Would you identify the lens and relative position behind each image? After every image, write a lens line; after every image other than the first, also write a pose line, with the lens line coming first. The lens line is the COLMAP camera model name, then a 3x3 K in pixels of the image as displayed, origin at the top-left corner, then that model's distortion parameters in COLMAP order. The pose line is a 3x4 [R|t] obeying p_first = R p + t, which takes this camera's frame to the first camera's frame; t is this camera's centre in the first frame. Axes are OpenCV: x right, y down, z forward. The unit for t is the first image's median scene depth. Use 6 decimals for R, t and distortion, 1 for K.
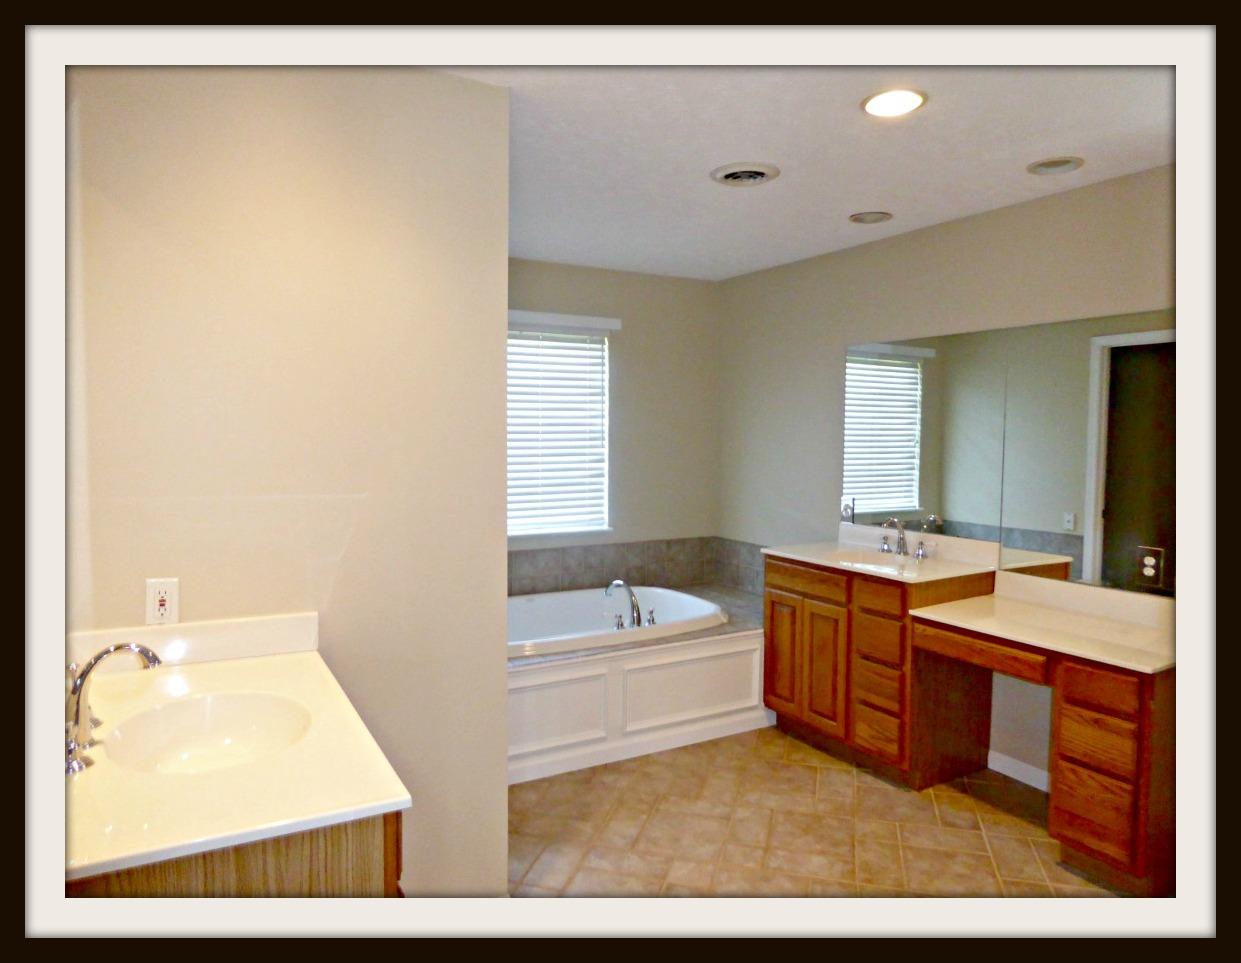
lens RADIAL K [[806.5, 0, 623.5], [0, 806.5, 457.3], [0, 0, 1]] dist [-0.005324, -0.000922]
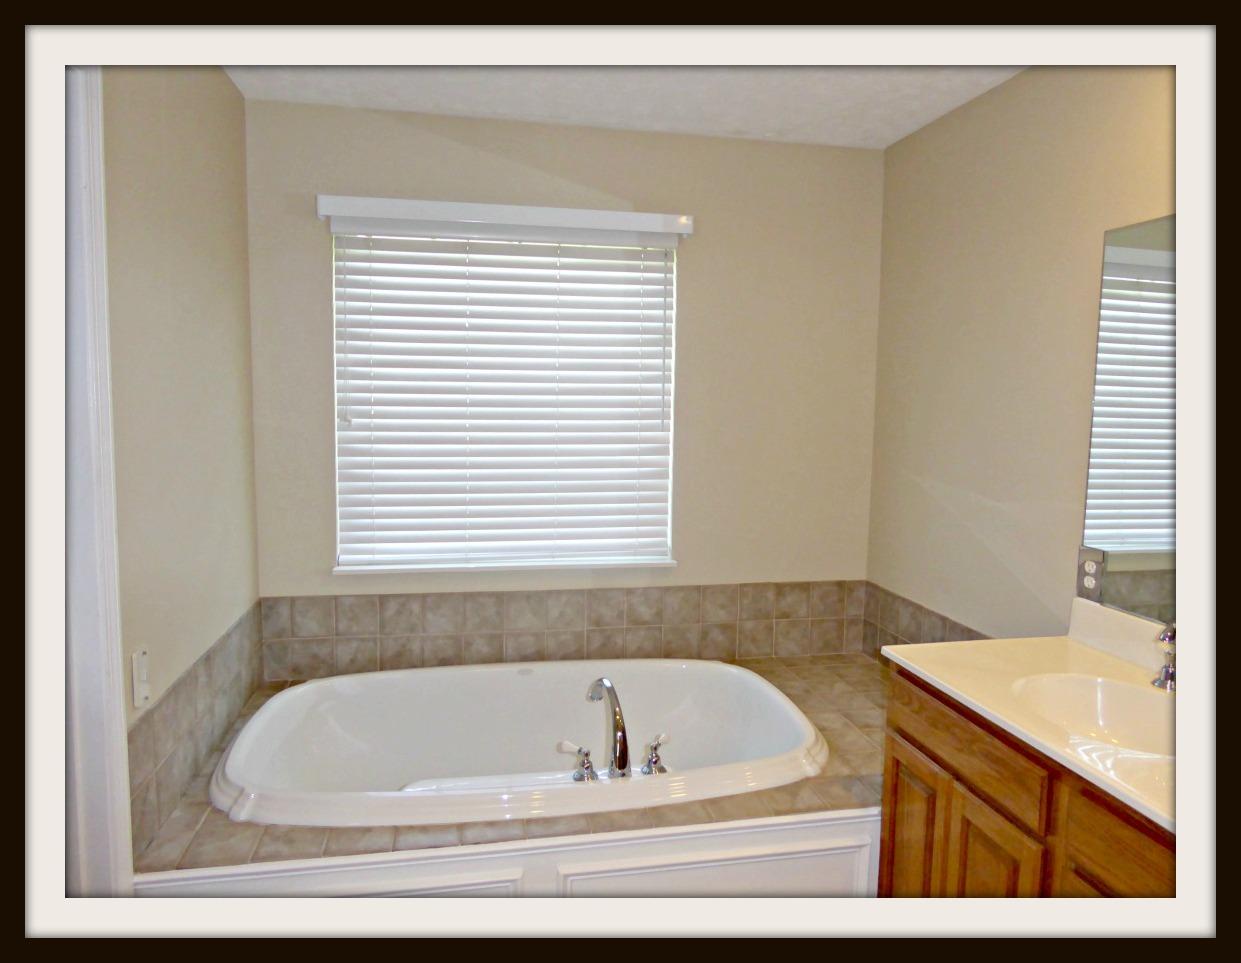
lens RADIAL K [[824.1, 0, 620.5], [0, 824.1, 481.5], [0, 0, 1]] dist [0.000409, 0.001453]
pose [[0.945750, 0.037453, -0.322730, 0.148288], [-0.015489, 0.997402, 0.070358, -0.017027], [0.324526, -0.061542, 0.943873, 0.398144]]
